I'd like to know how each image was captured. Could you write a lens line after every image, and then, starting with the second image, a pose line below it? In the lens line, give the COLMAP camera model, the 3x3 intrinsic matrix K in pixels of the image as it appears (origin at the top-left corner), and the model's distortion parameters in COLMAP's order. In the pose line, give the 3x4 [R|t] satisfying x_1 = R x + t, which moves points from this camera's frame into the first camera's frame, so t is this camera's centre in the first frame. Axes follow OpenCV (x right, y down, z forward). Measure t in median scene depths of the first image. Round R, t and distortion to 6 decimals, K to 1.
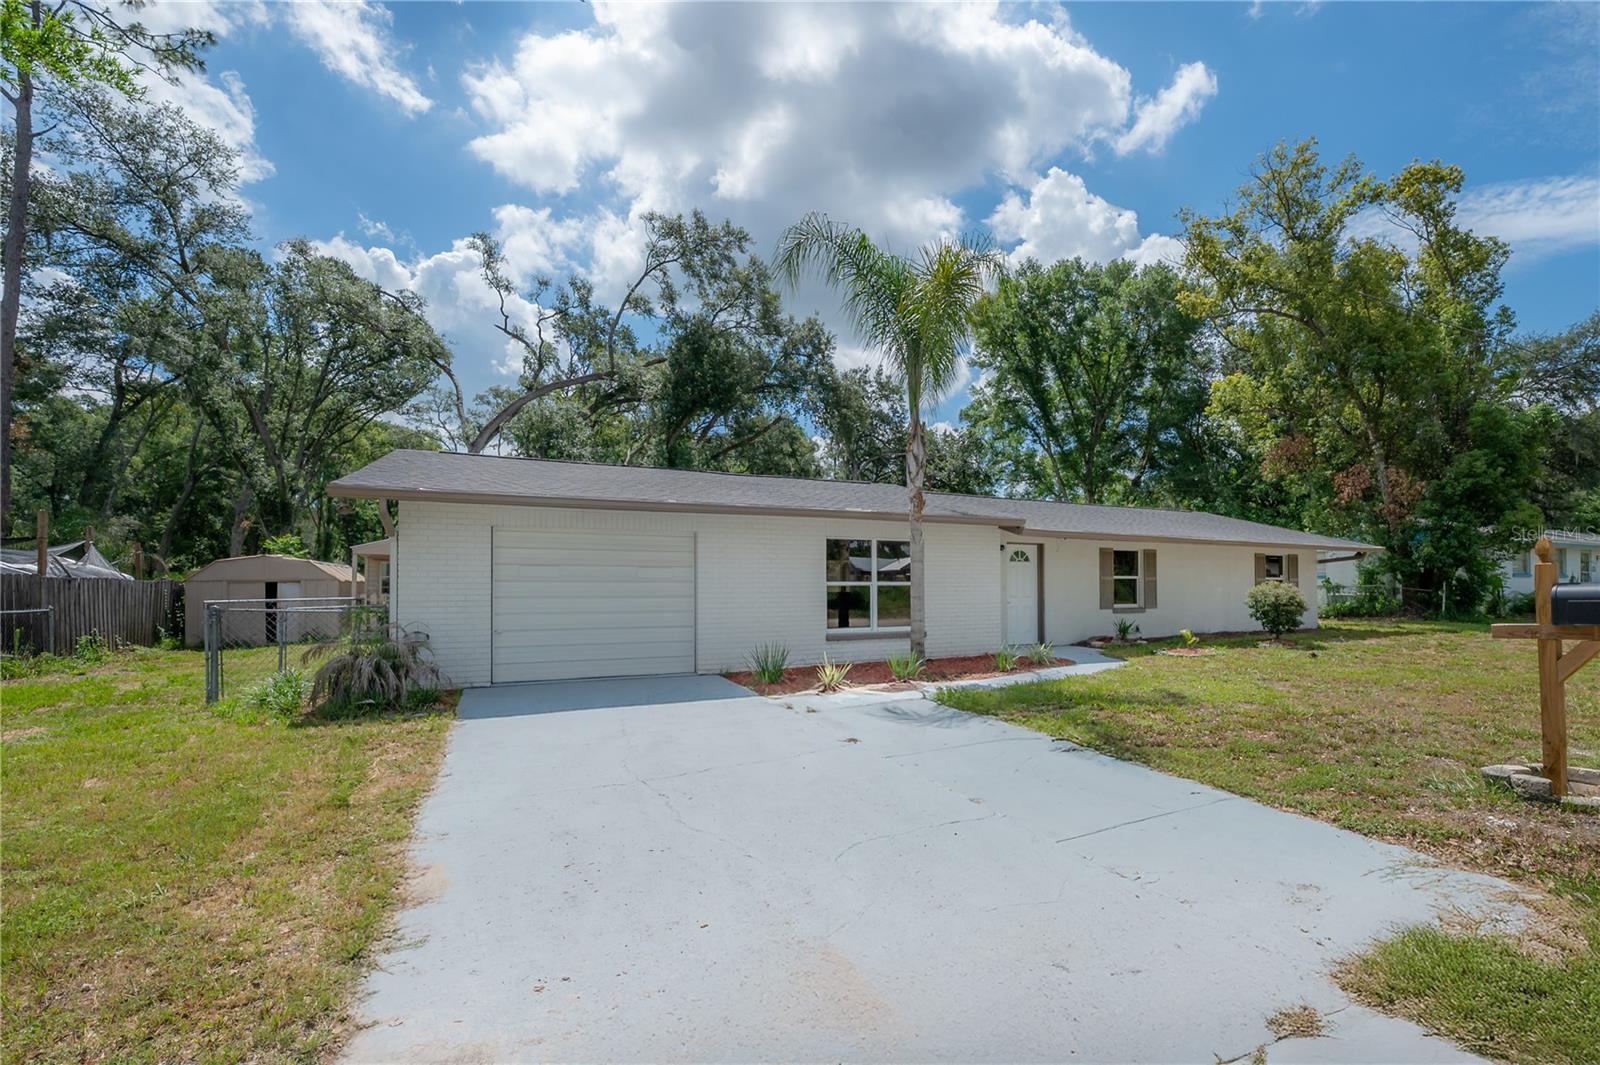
lens RADIAL K [[661.4, 0, 835.1], [0, 661.4, 560.9], [0, 0, 1]] dist [-0.012430, -0.000199]
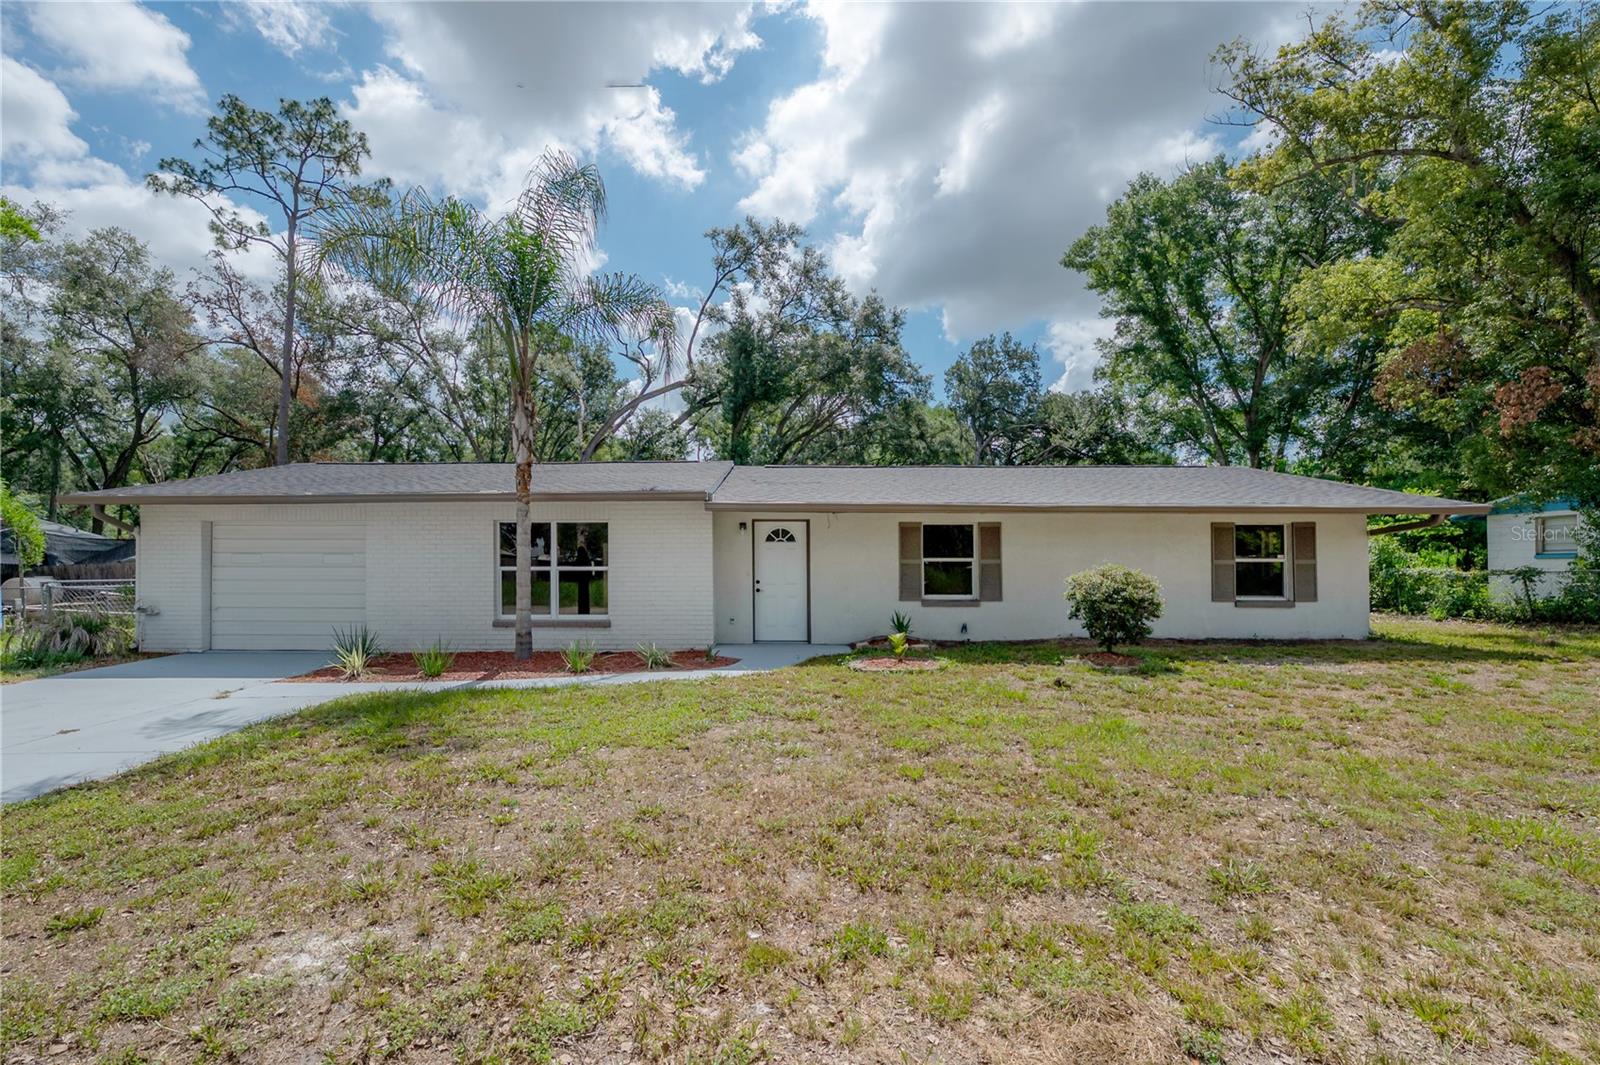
lens RADIAL K [[632.3, 0, 800.9], [0, 632.3, 531.2], [0, 0, 1]] dist [-0.003042, -0.000190]
pose [[0.899104, -0.026671, -0.436922, 0.327693], [0.015958, 0.999476, -0.028174, 0.005143], [0.437444, 0.018359, 0.899058, 0.142054]]
